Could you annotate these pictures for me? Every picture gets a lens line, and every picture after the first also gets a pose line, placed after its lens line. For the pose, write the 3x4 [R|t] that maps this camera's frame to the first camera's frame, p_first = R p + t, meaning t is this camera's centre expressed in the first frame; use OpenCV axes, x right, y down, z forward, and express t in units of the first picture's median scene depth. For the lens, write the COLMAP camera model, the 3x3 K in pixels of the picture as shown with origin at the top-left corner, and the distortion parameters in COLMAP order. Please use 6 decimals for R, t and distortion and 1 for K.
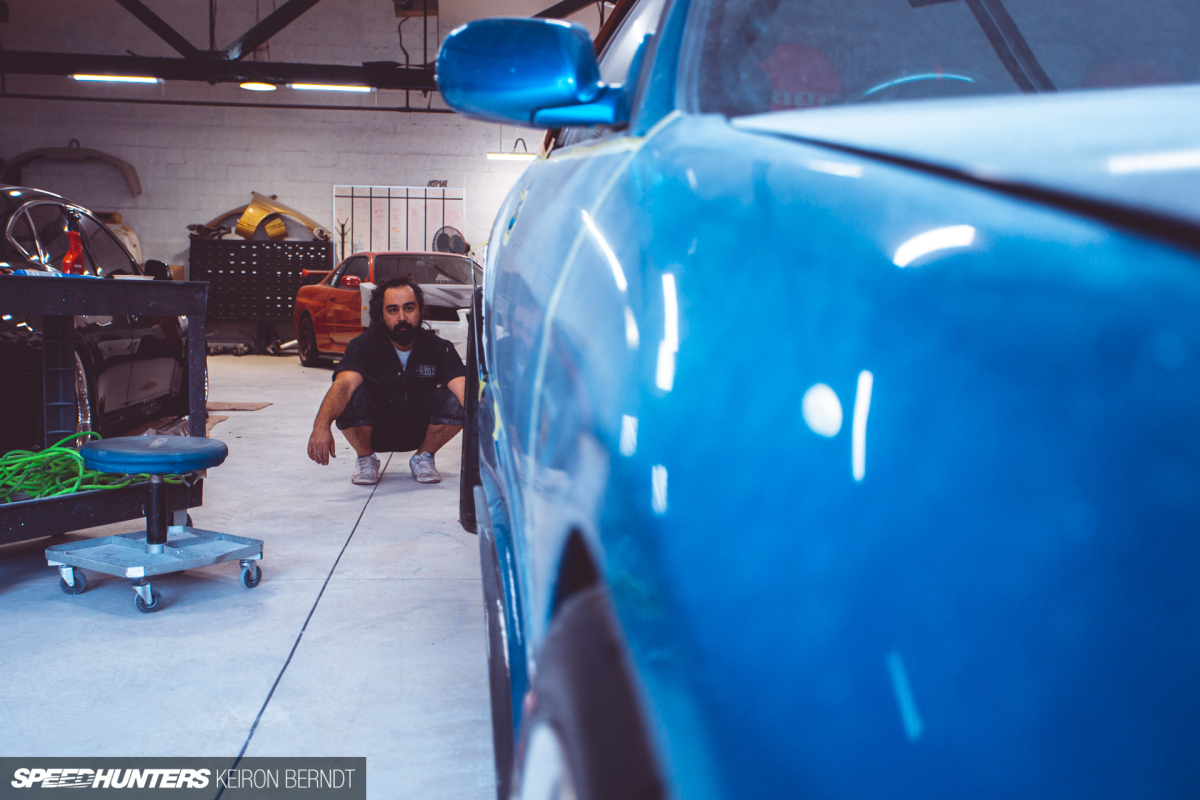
lens RADIAL K [[1282.3, 0, 599.1], [0, 1282.3, 399.8], [0, 0, 1]] dist [0.033657, 0.000000]
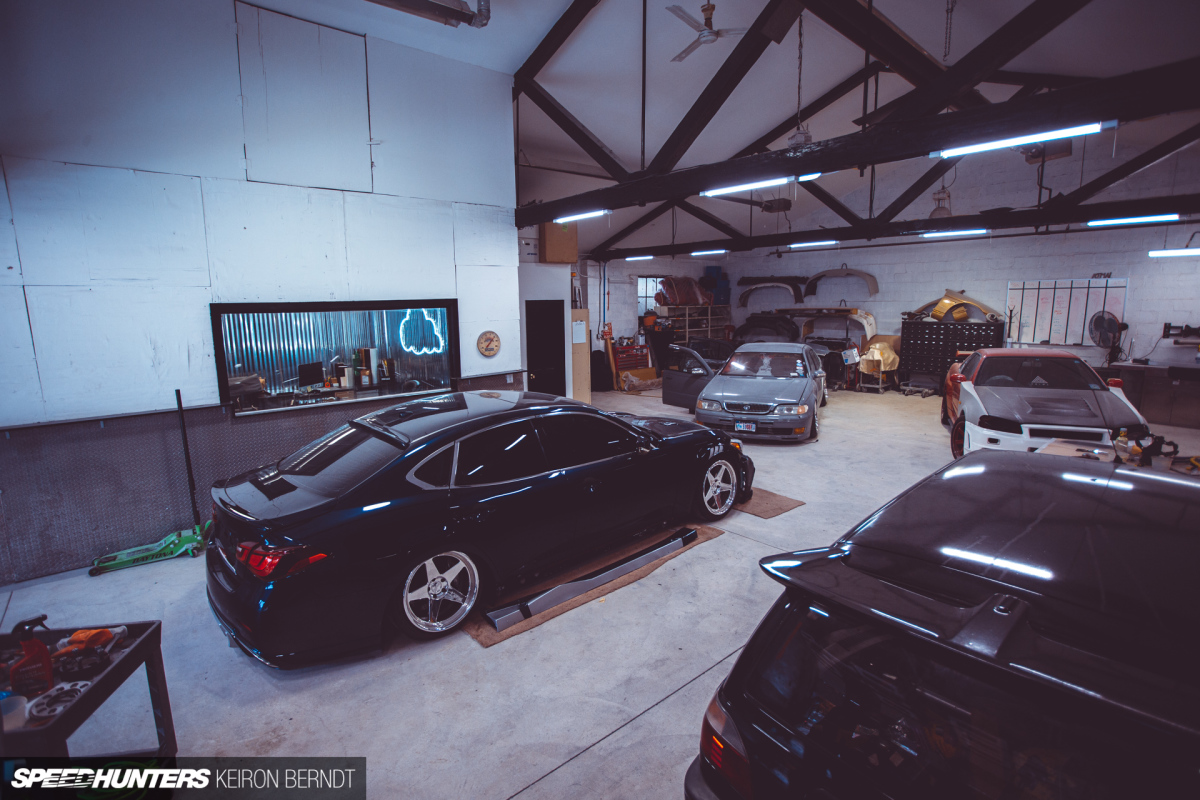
lens RADIAL K [[595.7, 0, 600.5], [0, 595.7, 397.0], [0, 0, 1]] dist [0.000028, 0.000165]
pose [[0.590917, 0.102173, -0.800236, 0.065650], [-0.032130, 0.994141, 0.103206, -0.094610], [0.806093, -0.035275, 0.590737, 0.249736]]
